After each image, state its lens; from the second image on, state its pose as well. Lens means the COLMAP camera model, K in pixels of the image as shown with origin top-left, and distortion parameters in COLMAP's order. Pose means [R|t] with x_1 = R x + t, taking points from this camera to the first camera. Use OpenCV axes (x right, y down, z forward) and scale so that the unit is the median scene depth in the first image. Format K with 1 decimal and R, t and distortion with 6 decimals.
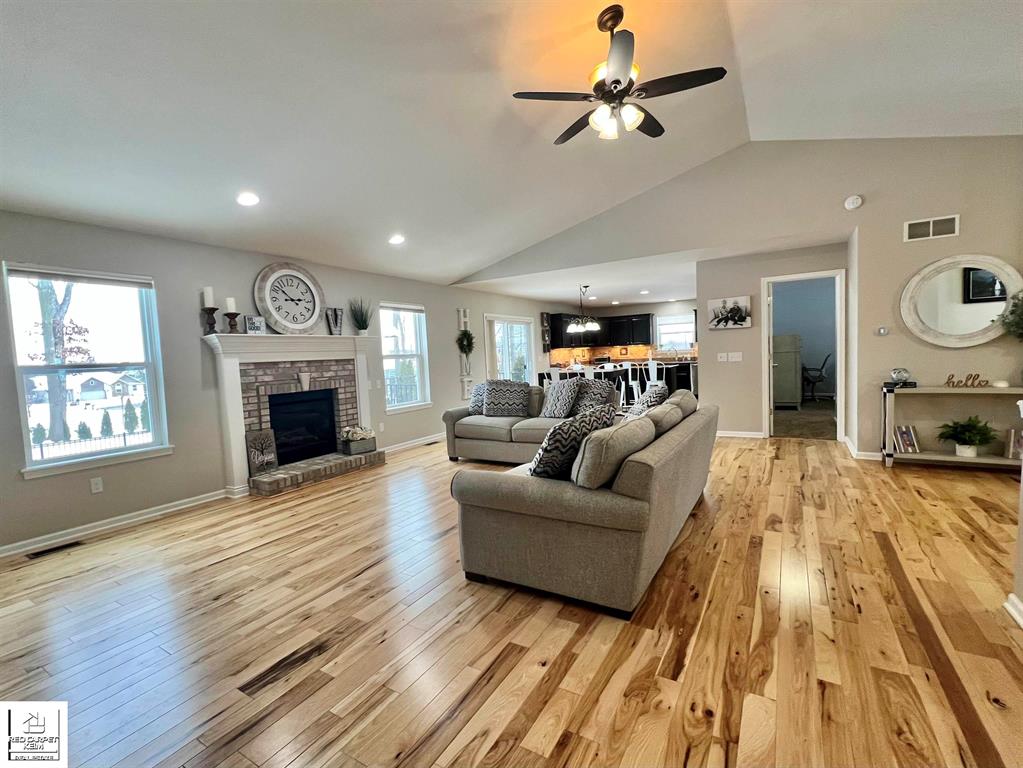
lens RADIAL K [[464.5, 0, 511.5], [0, 464.5, 384.0], [0, 0, 1]] dist [0.000258, 0.000100]
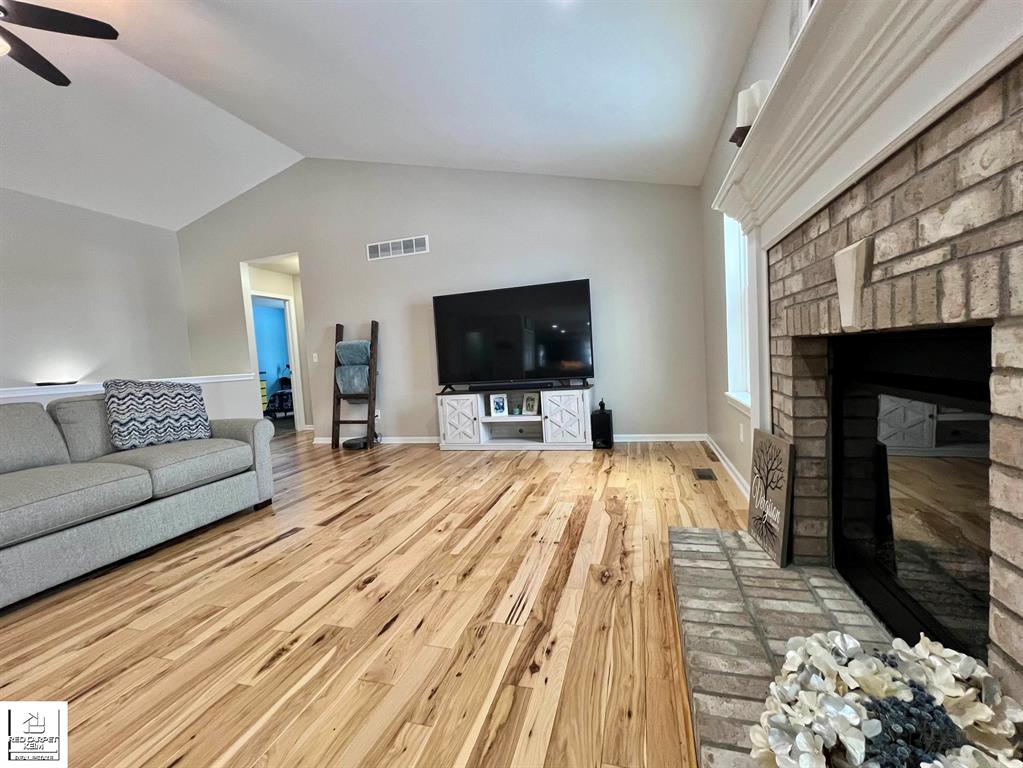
lens RADIAL K [[427.9, 0, 511.5], [0, 427.9, 384.0], [0, 0, 1]] dist [0.000167, 0.000061]
pose [[-0.960176, 0.122849, -0.250939, -0.268898], [0.090217, 0.986360, 0.137677, -0.002592], [0.264430, 0.109555, -0.958162, 1.279464]]
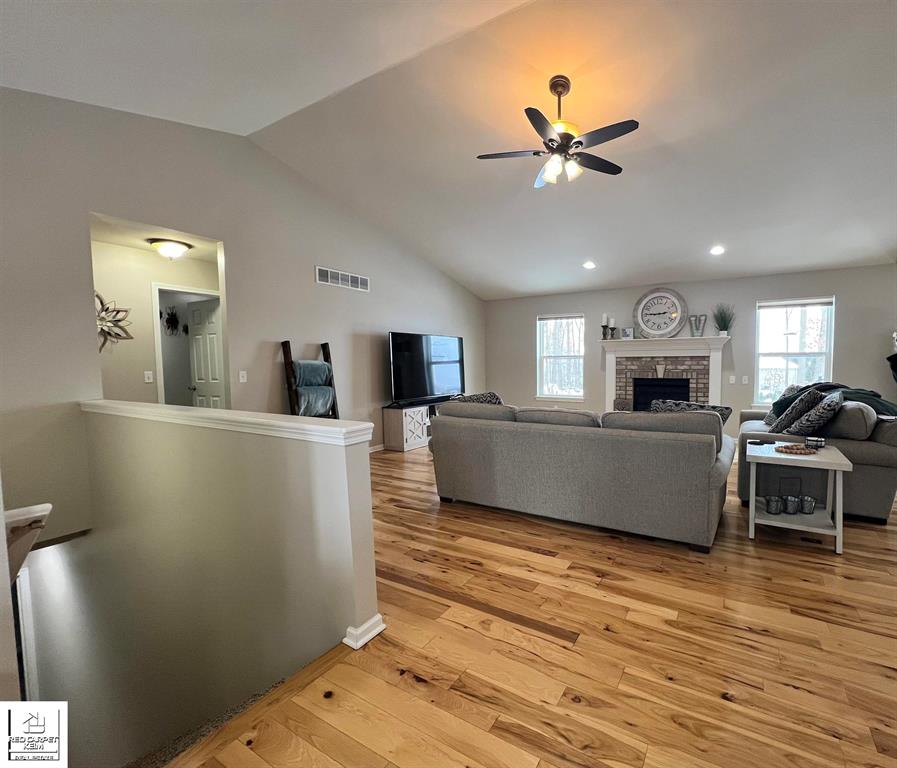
lens RADIAL K [[410.3, 0, 506.2], [0, 410.3, 385.8], [0, 0, 1]] dist [-0.000300, -0.000002]
pose [[0.020007, 0.100519, -0.994734, 0.875685], [-0.057235, 0.993417, 0.099235, -0.065009], [0.998160, 0.054948, 0.025629, 0.560573]]
